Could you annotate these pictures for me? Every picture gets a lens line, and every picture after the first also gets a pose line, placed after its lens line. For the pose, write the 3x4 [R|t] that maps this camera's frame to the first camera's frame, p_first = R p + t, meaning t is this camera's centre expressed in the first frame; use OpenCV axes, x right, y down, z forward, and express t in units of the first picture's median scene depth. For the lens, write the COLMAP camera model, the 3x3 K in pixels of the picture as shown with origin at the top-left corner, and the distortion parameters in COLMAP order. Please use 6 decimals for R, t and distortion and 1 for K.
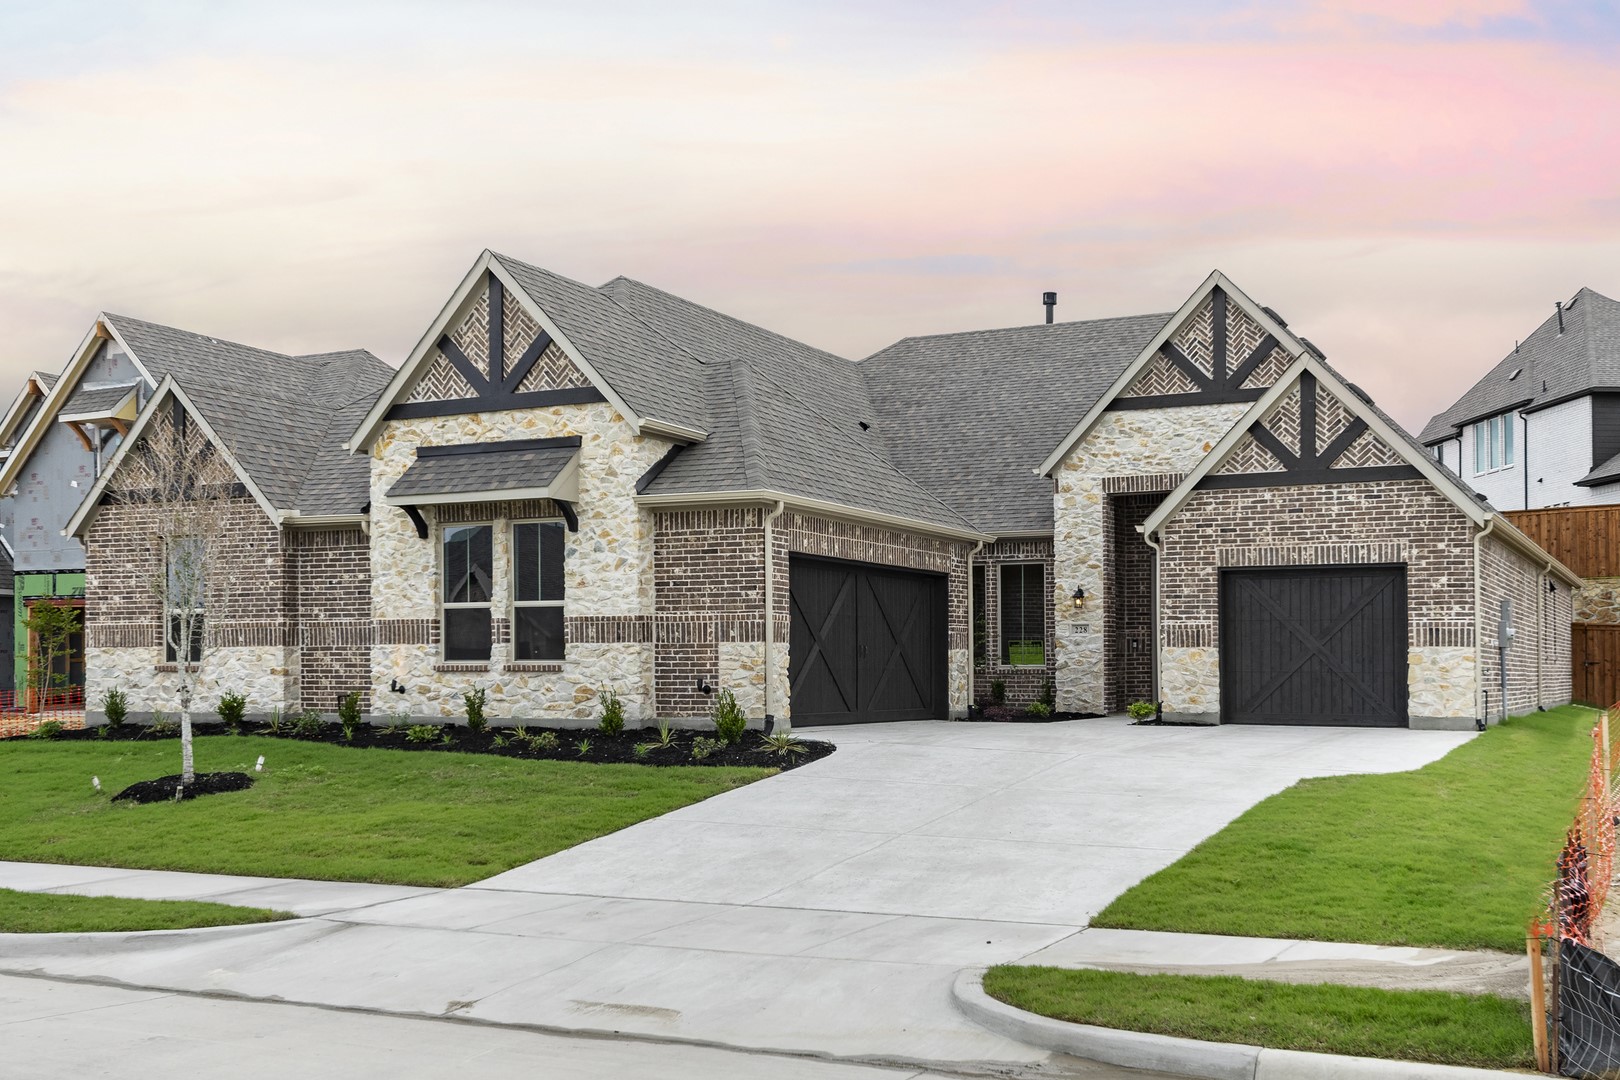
lens RADIAL K [[1081.5, 0, 810.7], [0, 1081.5, 541.3], [0, 0, 1]] dist [0.001732, 0.003066]
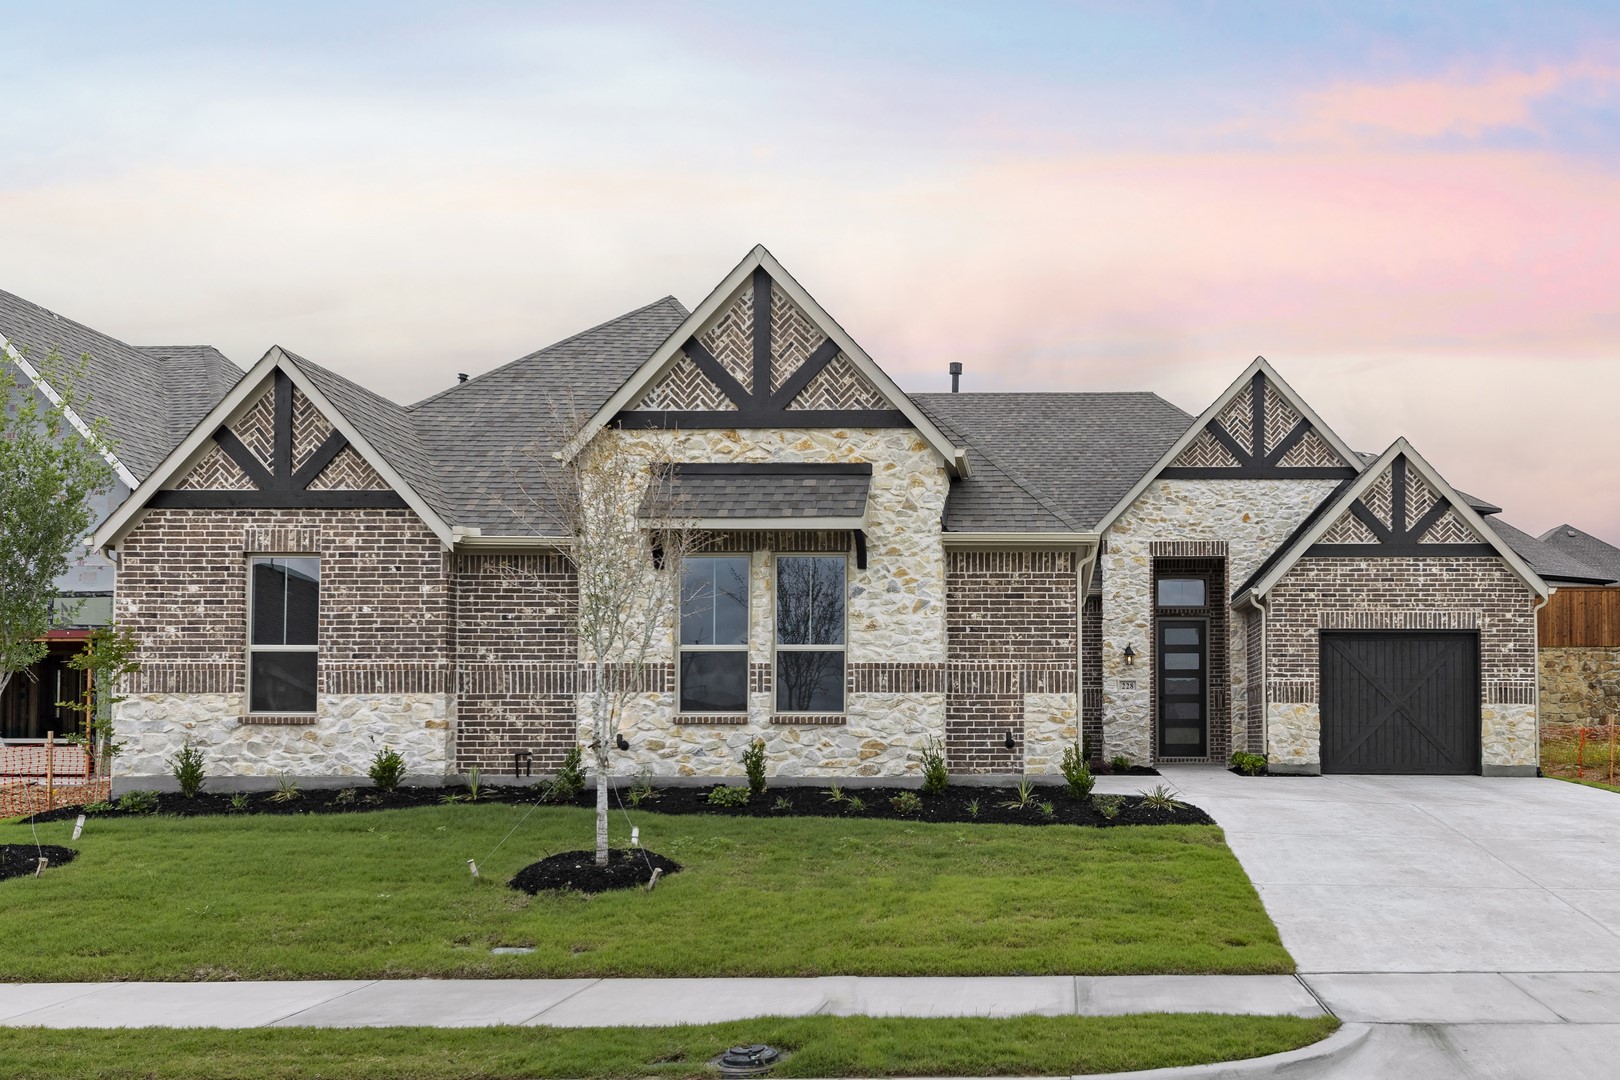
lens RADIAL K [[1059.0, 0, 810.3], [0, 1059.0, 589.2], [0, 0, 1]] dist [0.005449, -0.001648]
pose [[0.953975, 0.038967, 0.297345, -0.462480], [-0.035805, 0.999230, -0.016073, 0.021041], [-0.297742, 0.004687, 0.954635, 0.150991]]
